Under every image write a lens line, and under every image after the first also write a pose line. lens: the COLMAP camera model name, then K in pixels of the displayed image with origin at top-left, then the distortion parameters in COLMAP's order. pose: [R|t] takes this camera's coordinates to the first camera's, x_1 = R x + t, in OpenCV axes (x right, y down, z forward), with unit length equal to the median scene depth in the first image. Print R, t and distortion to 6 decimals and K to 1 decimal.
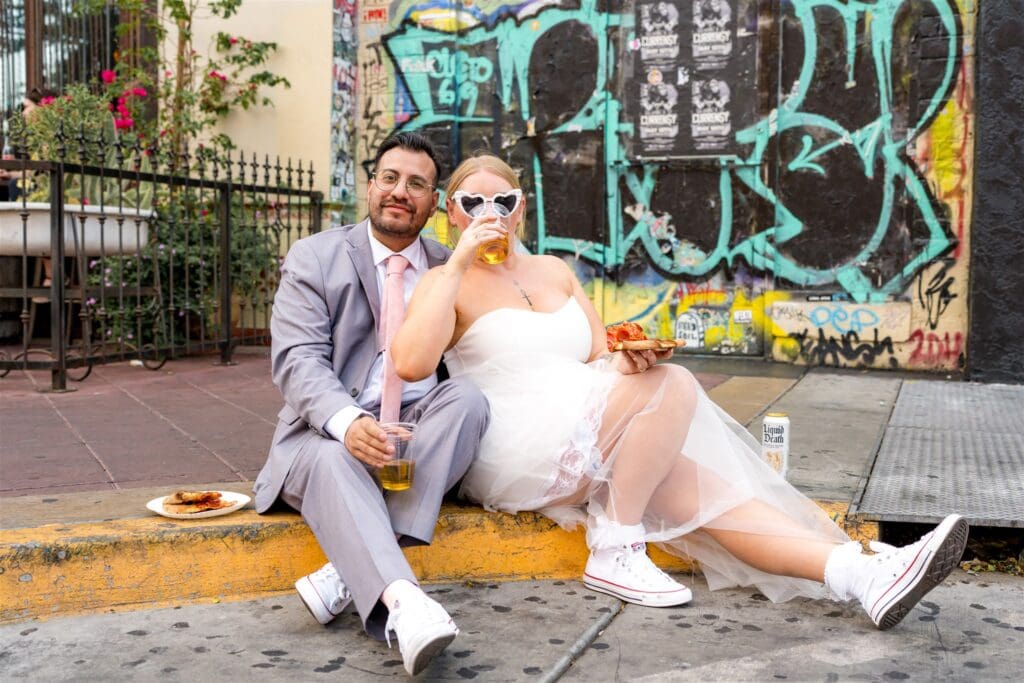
lens RADIAL K [[1109.5, 0, 546.0], [0, 1109.5, 328.2], [0, 0, 1]] dist [-0.039633, 0.195395]
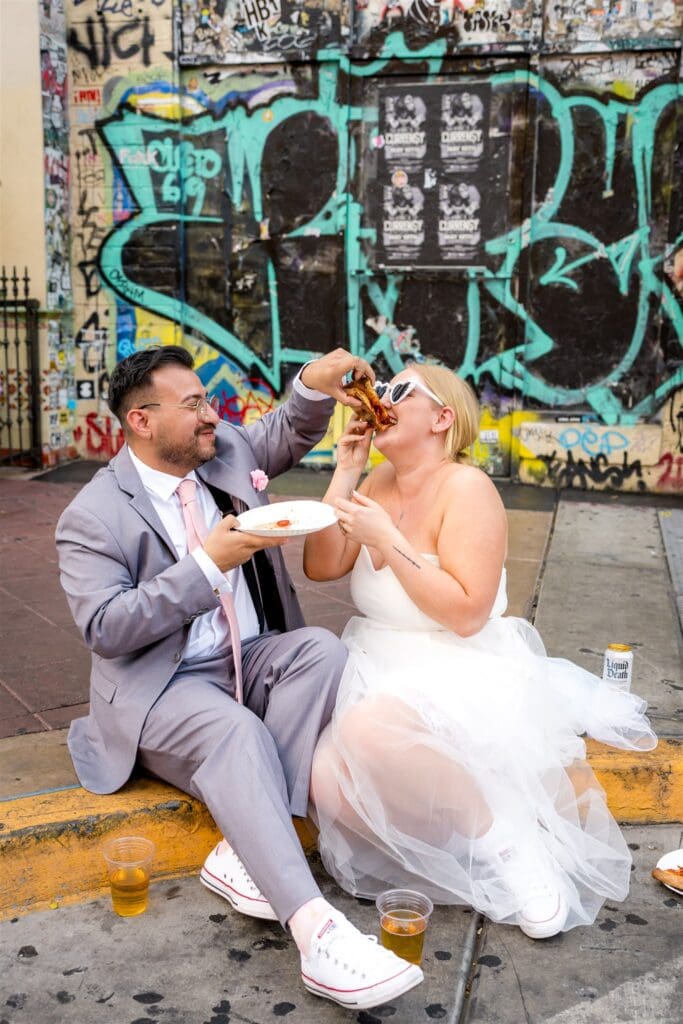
lens RADIAL K [[1109.5, 0, 323.6], [0, 1109.5, 521.6], [0, 0, 1]] dist [-0.039633, 0.195395]
pose [[0.995195, -0.017044, 0.096414, -0.061491], [0.003127, 0.989762, 0.142695, -0.075733], [-0.097859, -0.141708, 0.985060, 0.047636]]
